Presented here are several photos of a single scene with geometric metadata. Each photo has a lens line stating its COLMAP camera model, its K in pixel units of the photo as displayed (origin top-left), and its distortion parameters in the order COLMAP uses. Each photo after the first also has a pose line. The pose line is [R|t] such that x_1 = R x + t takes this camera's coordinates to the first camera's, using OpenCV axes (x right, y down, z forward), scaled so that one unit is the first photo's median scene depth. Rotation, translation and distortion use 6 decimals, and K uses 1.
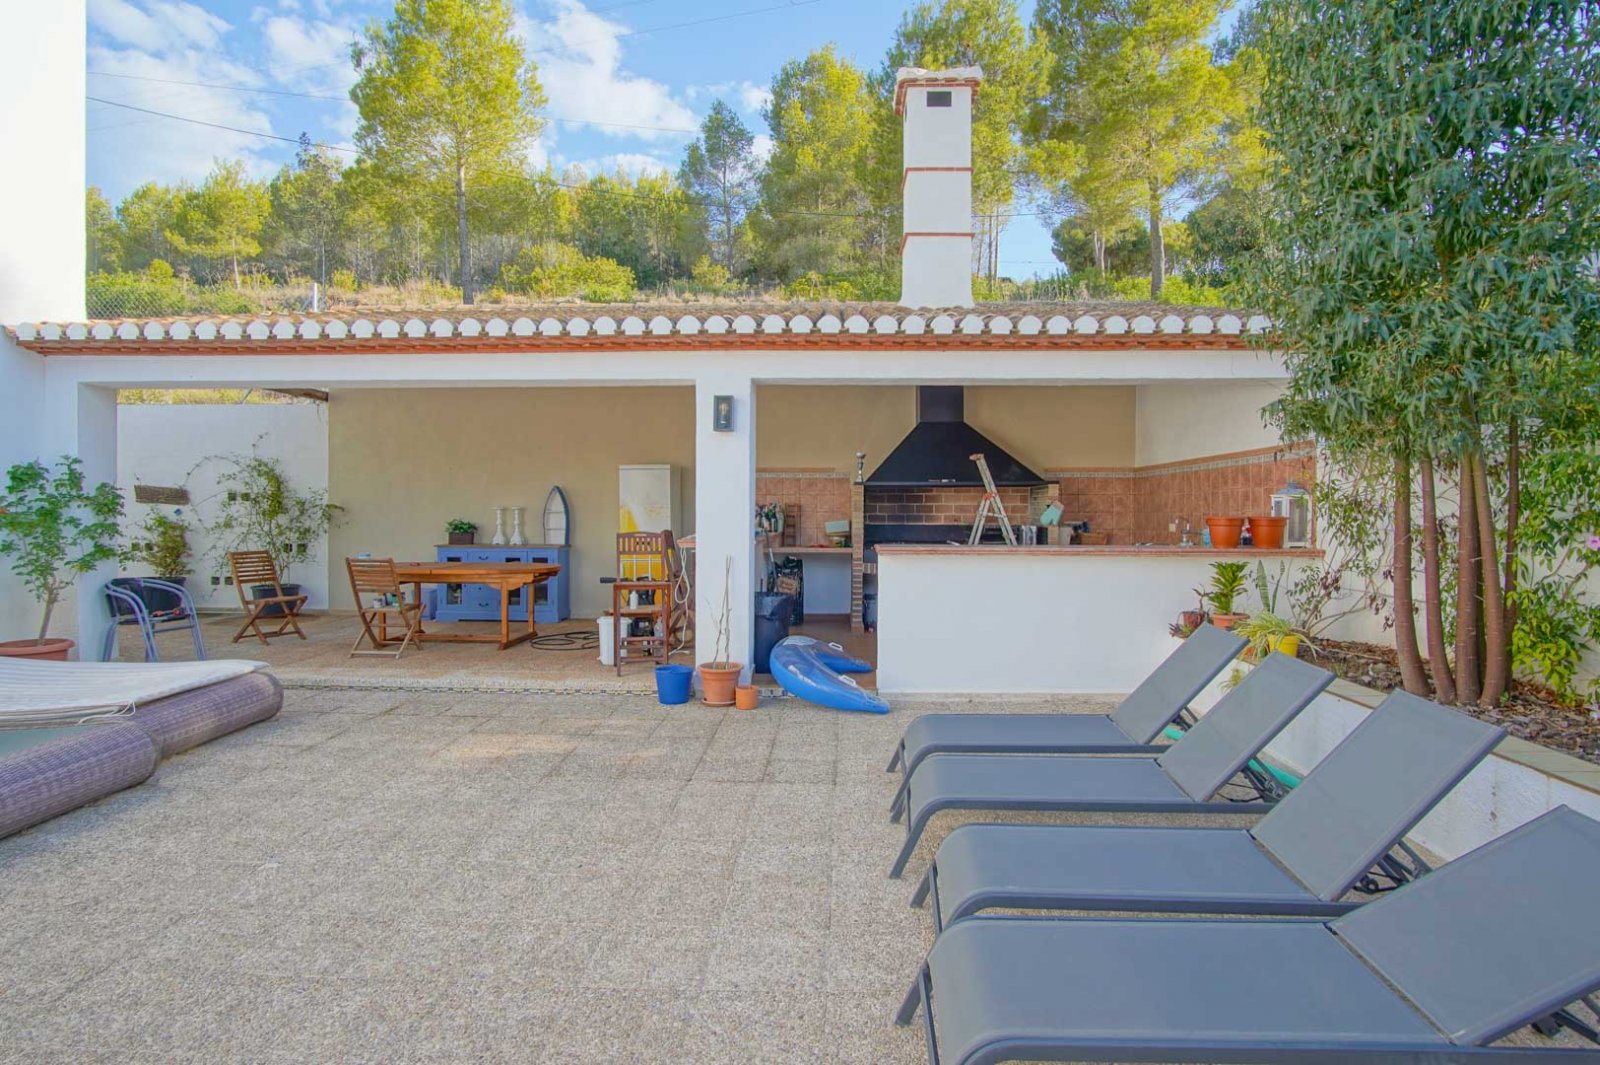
lens RADIAL K [[876.3, 0, 803.9], [0, 876.3, 523.4], [0, 0, 1]] dist [-0.030502, 0.001389]
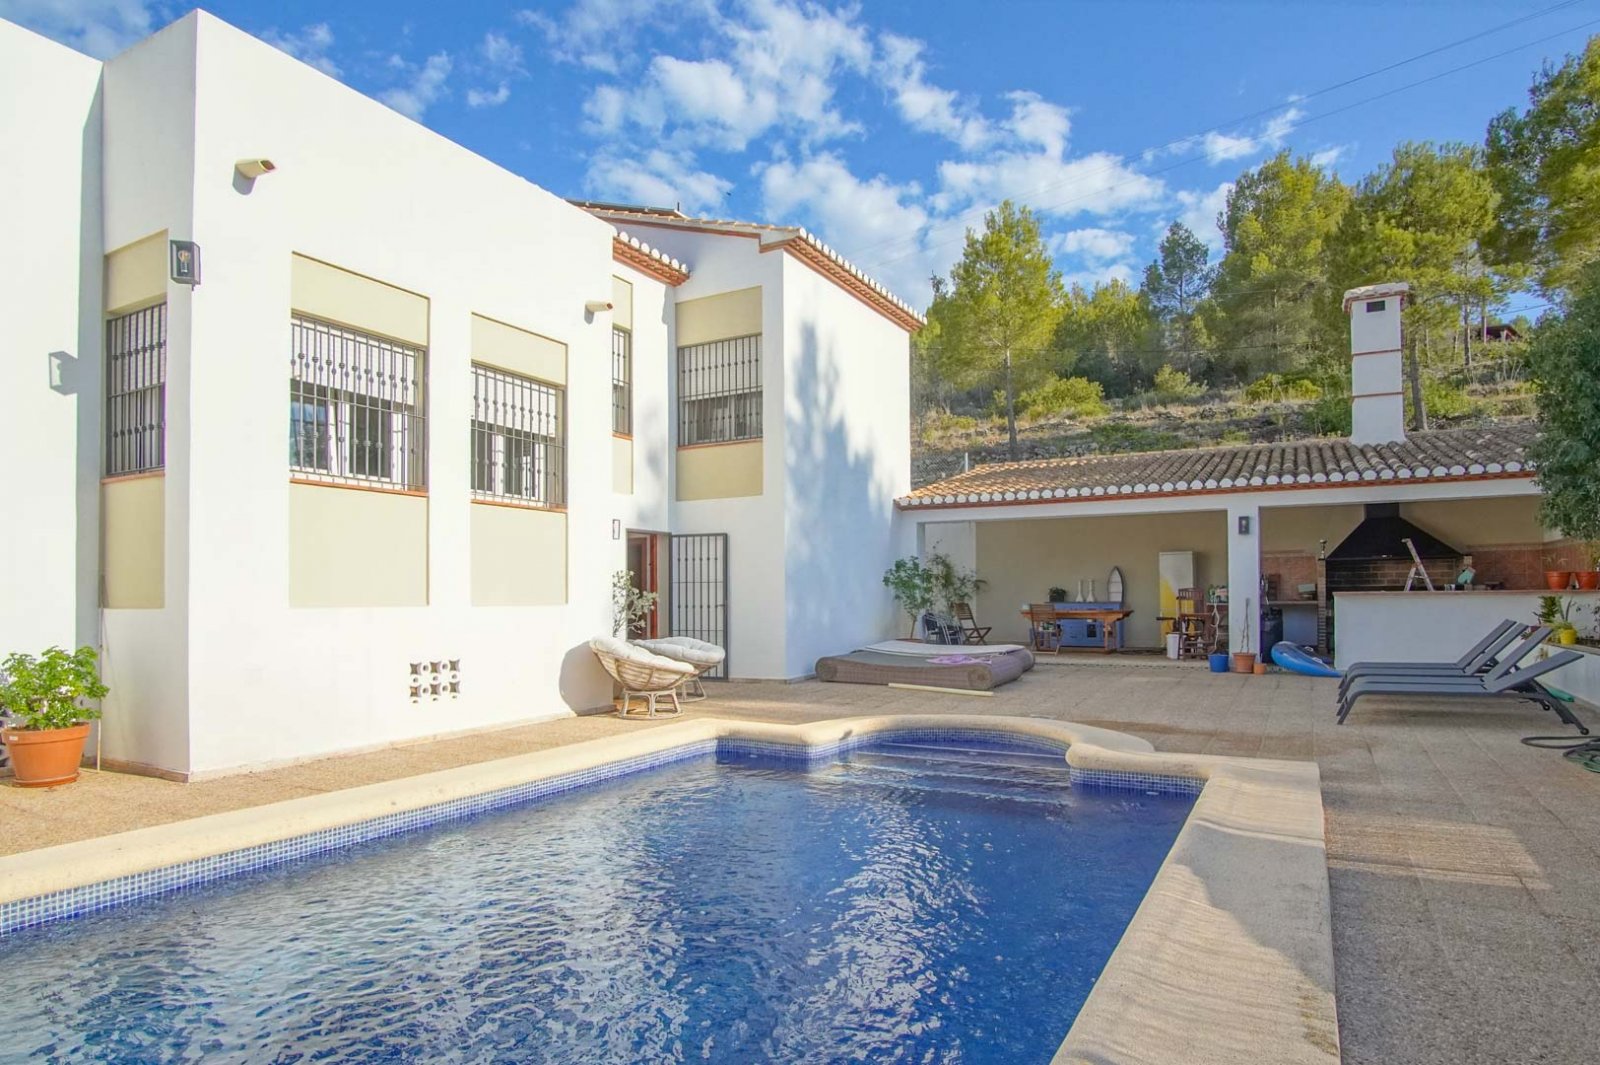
lens RADIAL K [[876.3, 0, 830.8], [0, 876.3, 595.0], [0, 0, 1]] dist [-0.030502, 0.001389]
pose [[0.899061, -0.011607, -0.437669, -0.044955], [0.005014, 0.999856, -0.016216, 0.035774], [0.437794, 0.012384, 0.898990, -0.716757]]
